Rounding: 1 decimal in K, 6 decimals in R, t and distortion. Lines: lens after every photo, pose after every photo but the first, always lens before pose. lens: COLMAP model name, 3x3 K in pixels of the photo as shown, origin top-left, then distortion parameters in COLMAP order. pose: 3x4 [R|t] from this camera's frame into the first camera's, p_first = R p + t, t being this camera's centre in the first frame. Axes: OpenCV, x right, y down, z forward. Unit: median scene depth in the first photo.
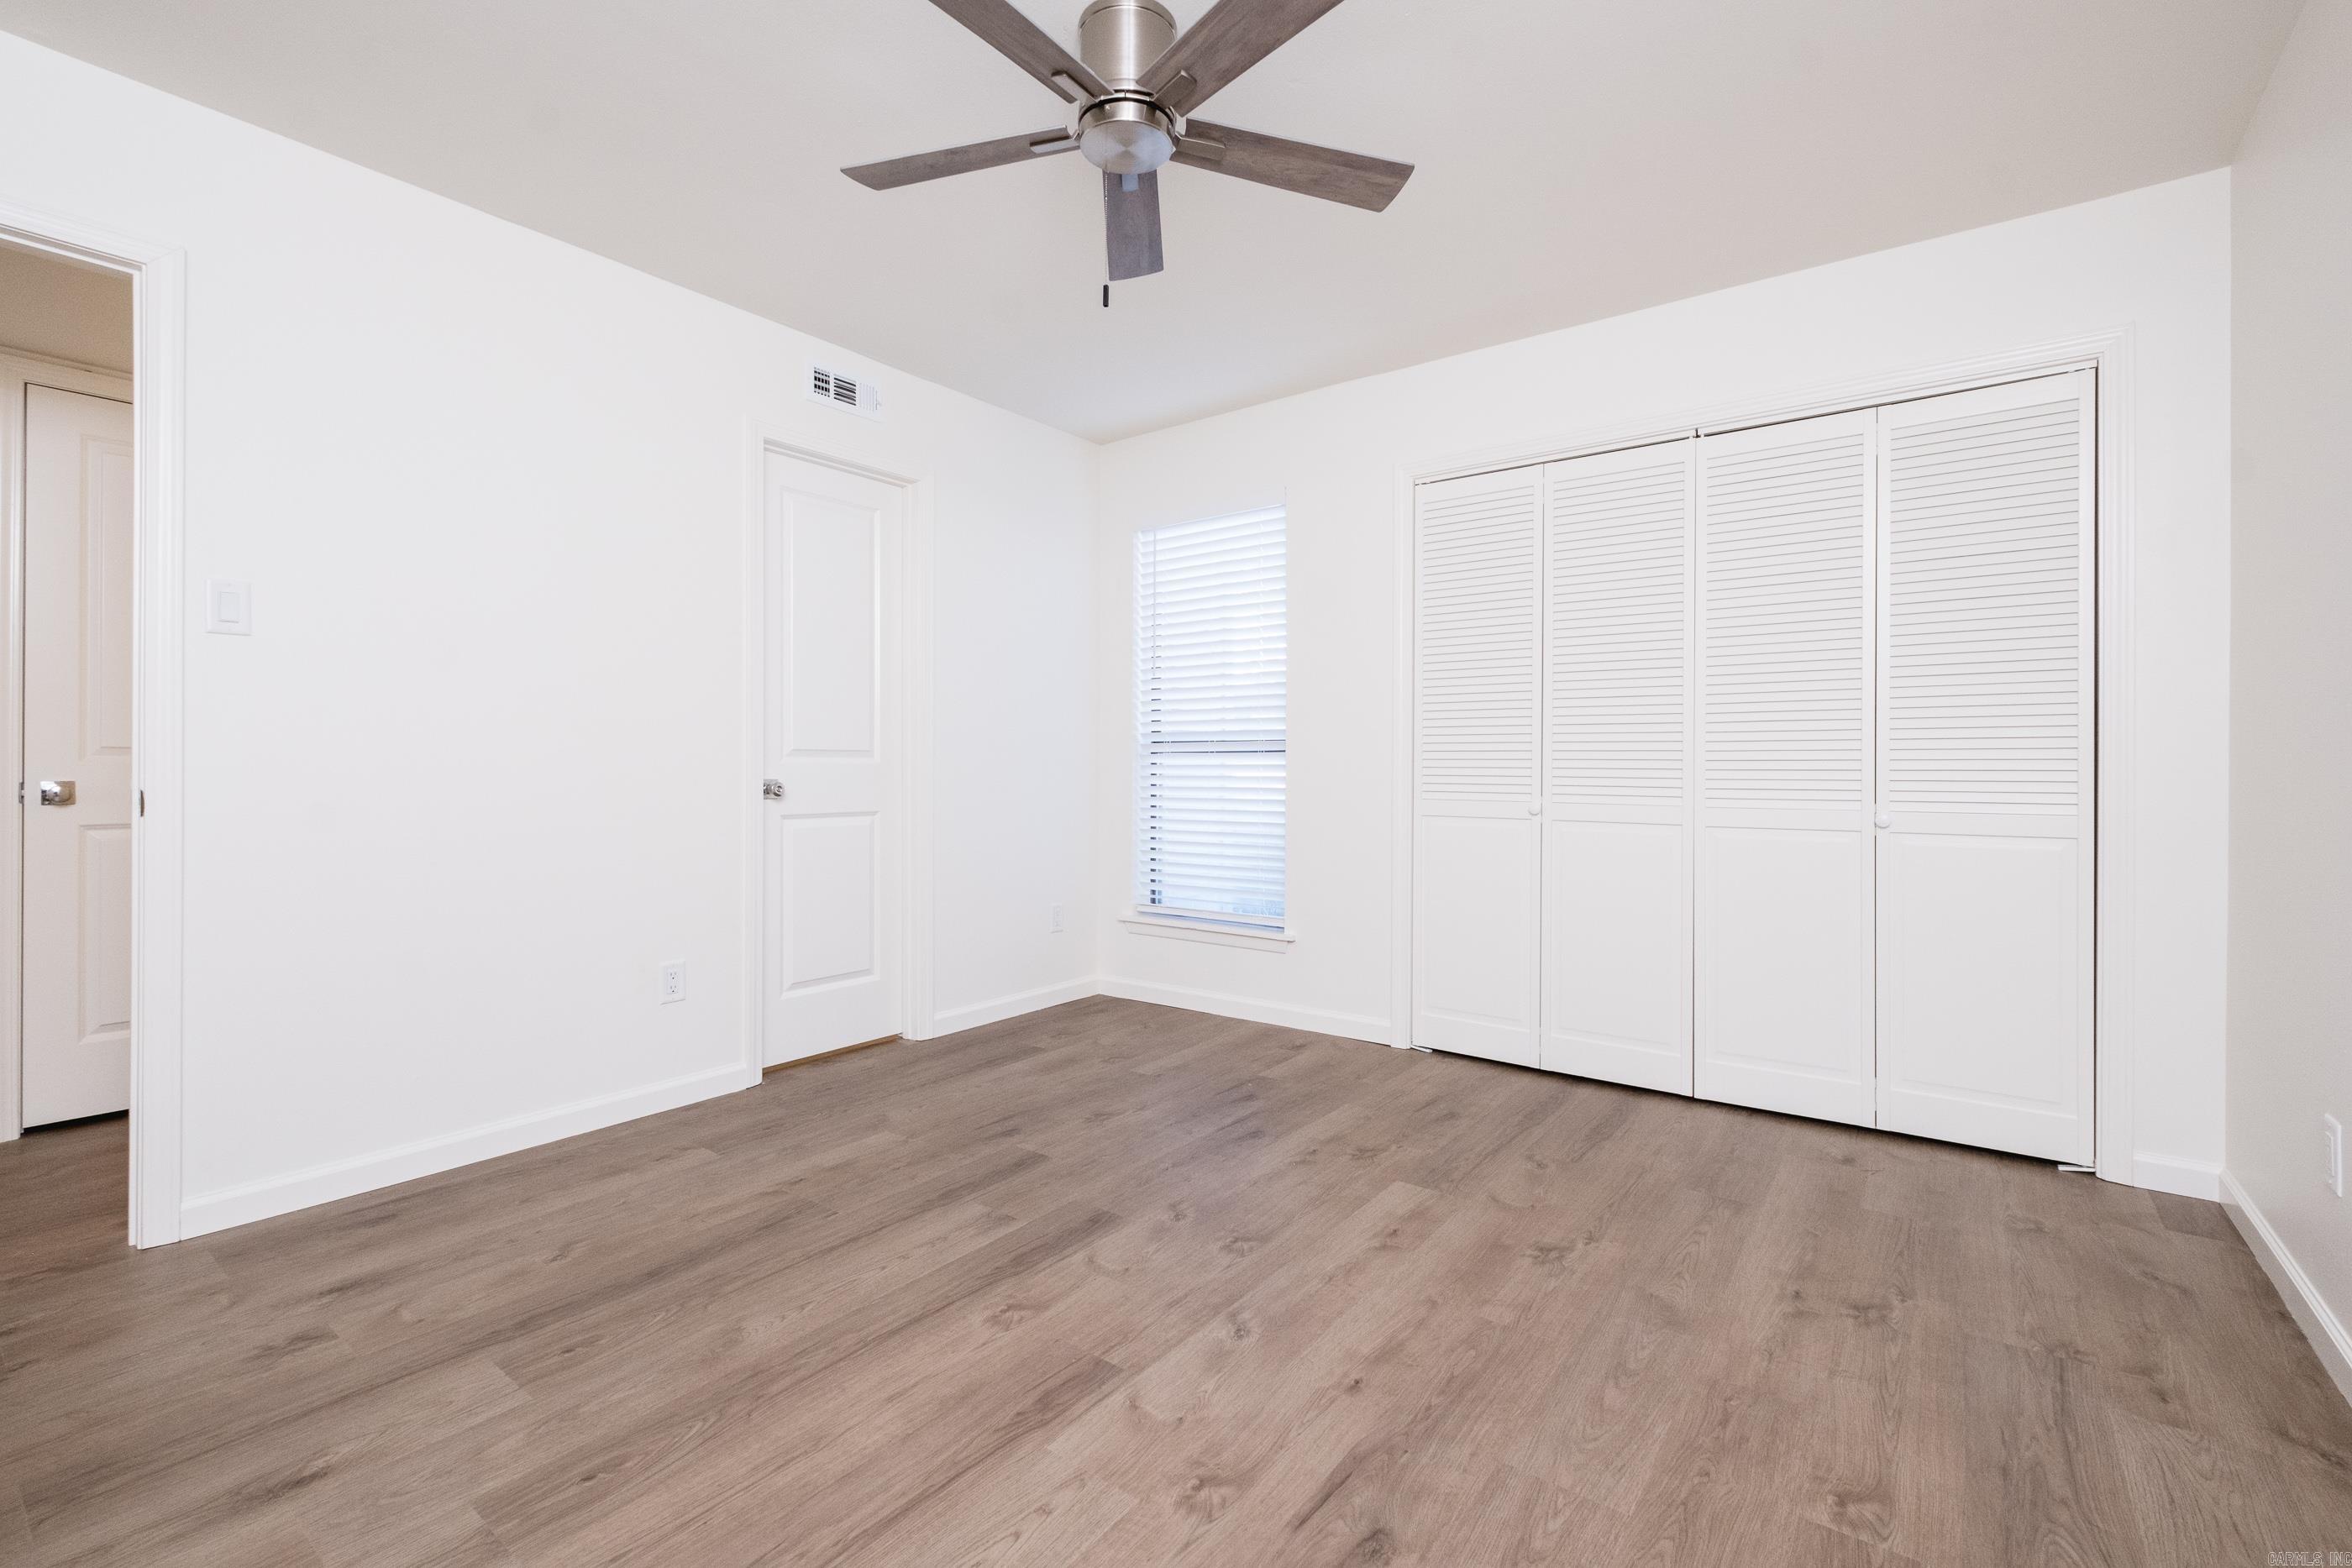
lens RADIAL K [[1019.8, 0, 1179.0], [0, 1019.8, 775.5], [0, 0, 1]] dist [0.006412, -0.003339]
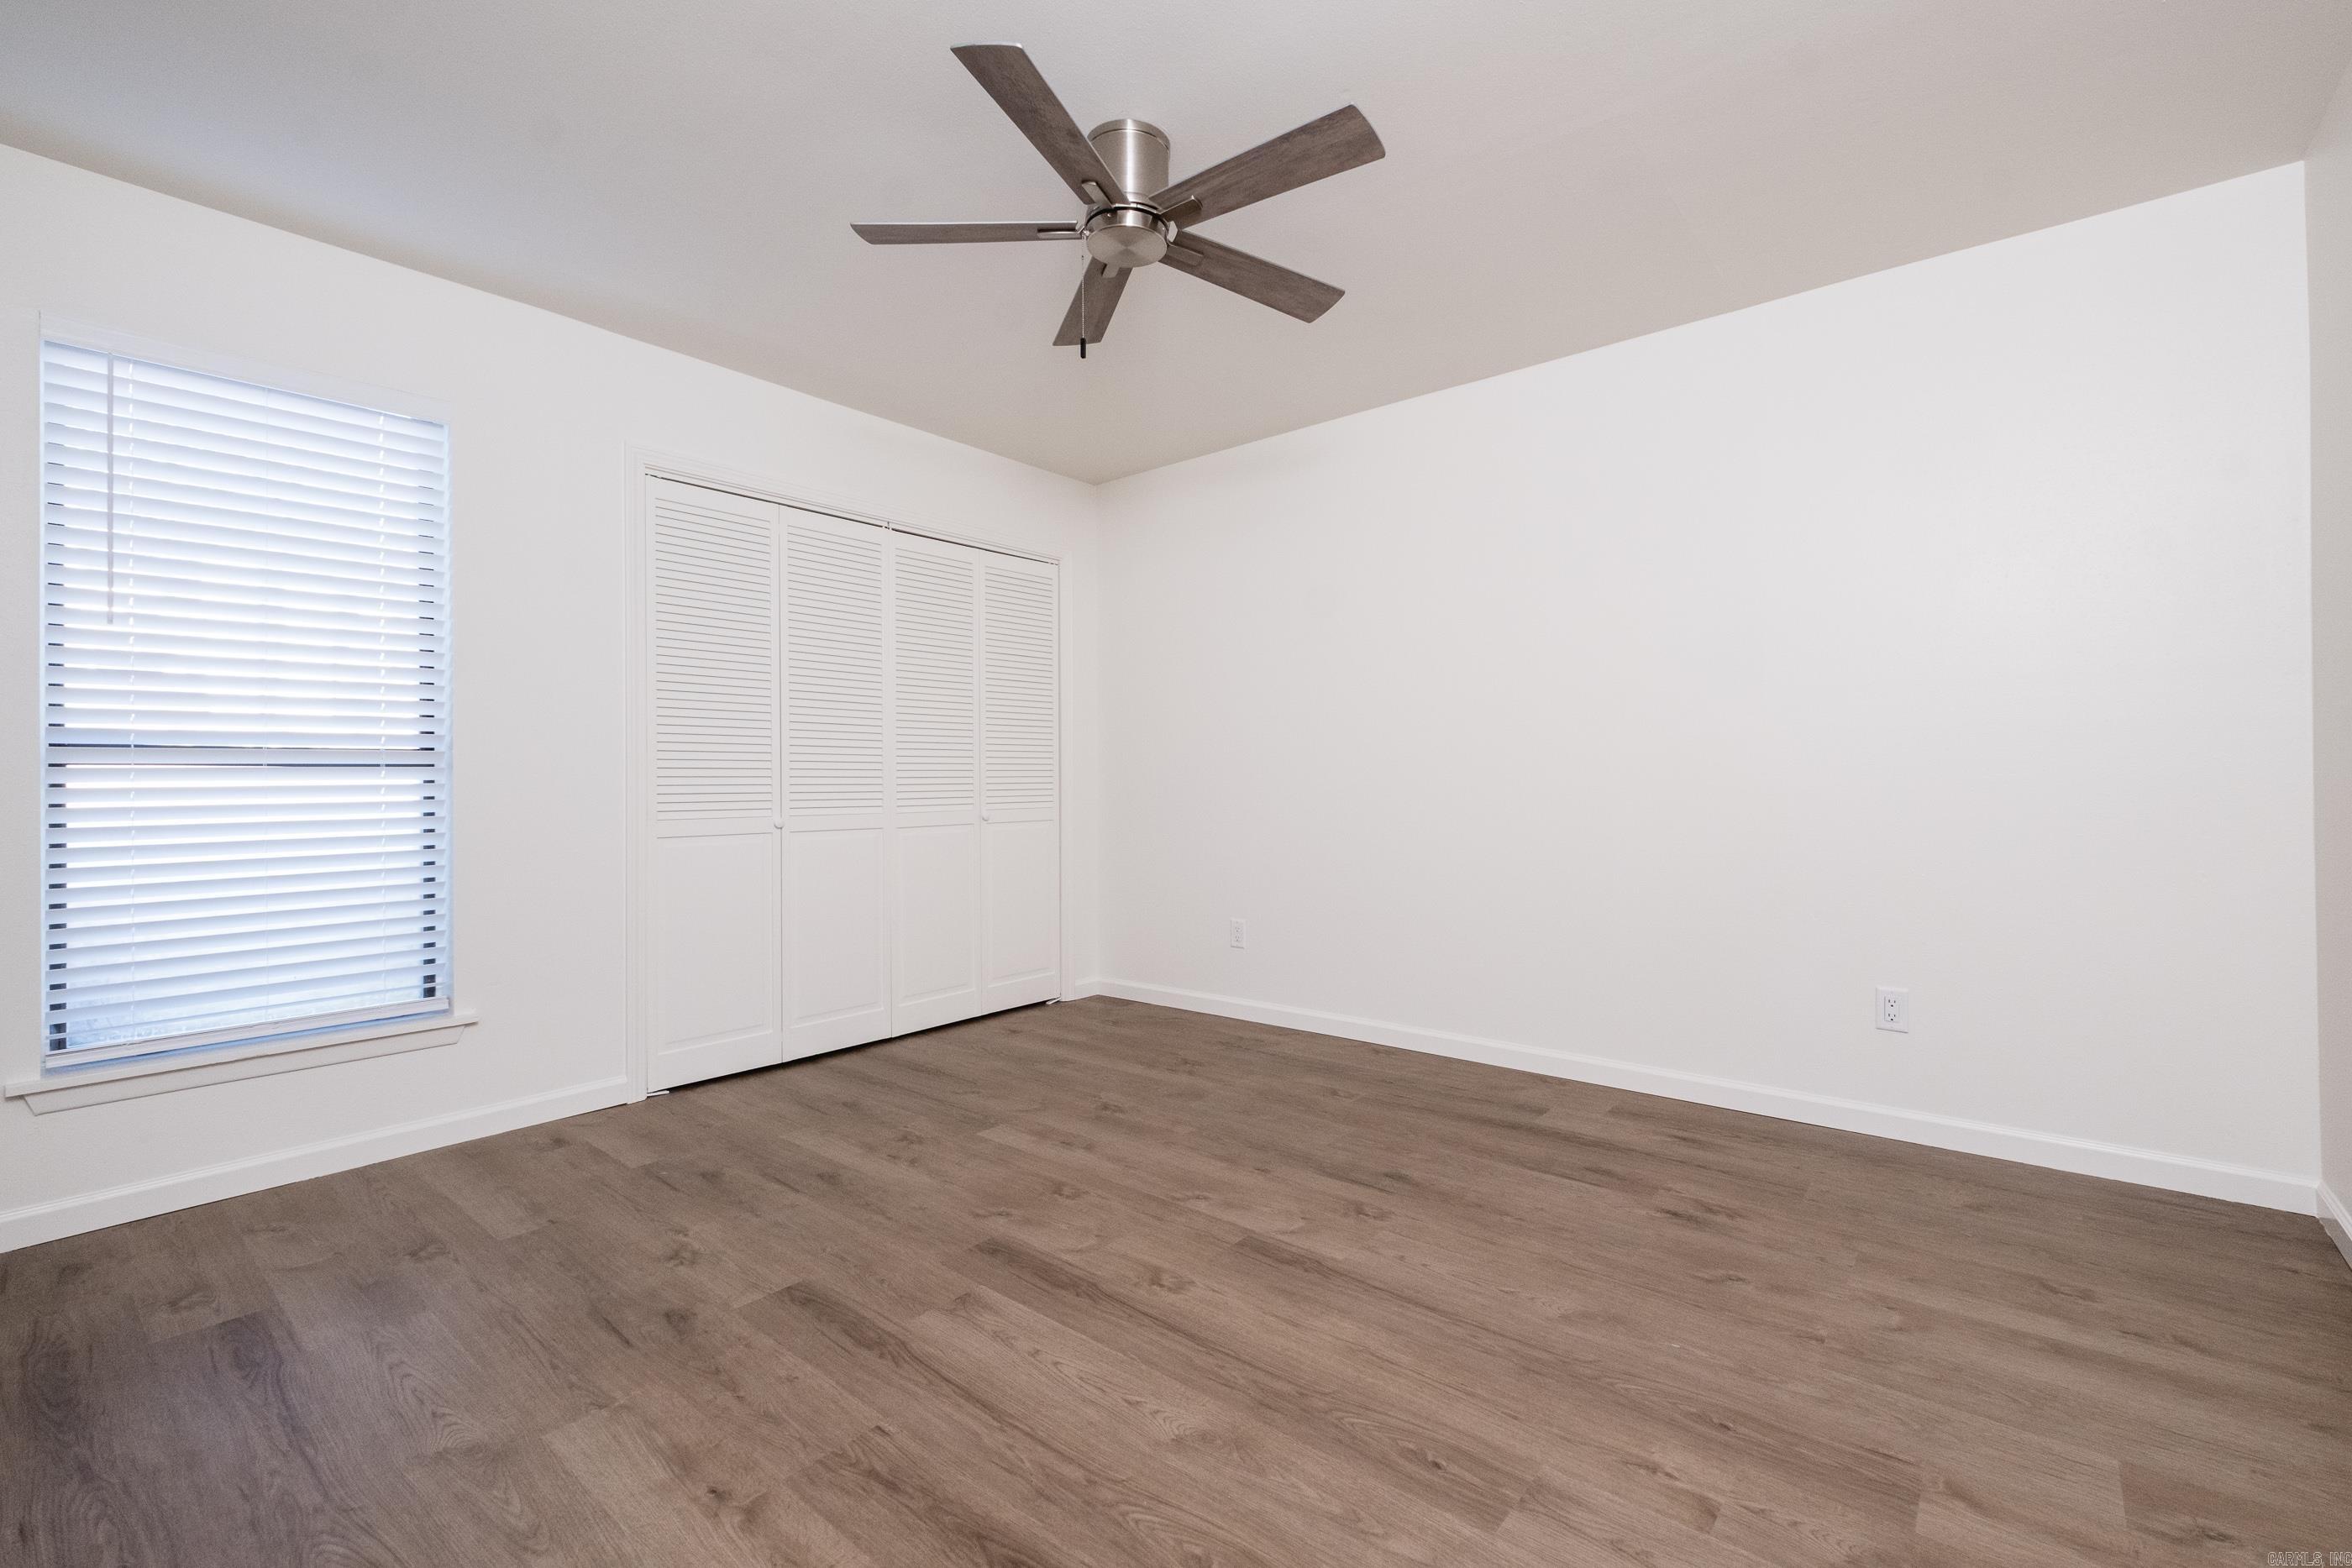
lens RADIAL K [[1019.8, 0, 1186.7], [0, 1019.8, 782.4], [0, 0, 1]] dist [0.006412, -0.003339]
pose [[0.038800, -0.005606, 0.999231, -1.009899], [0.018688, 0.999813, 0.004884, -0.009650], [-0.999072, 0.018484, 0.038898, 0.747922]]
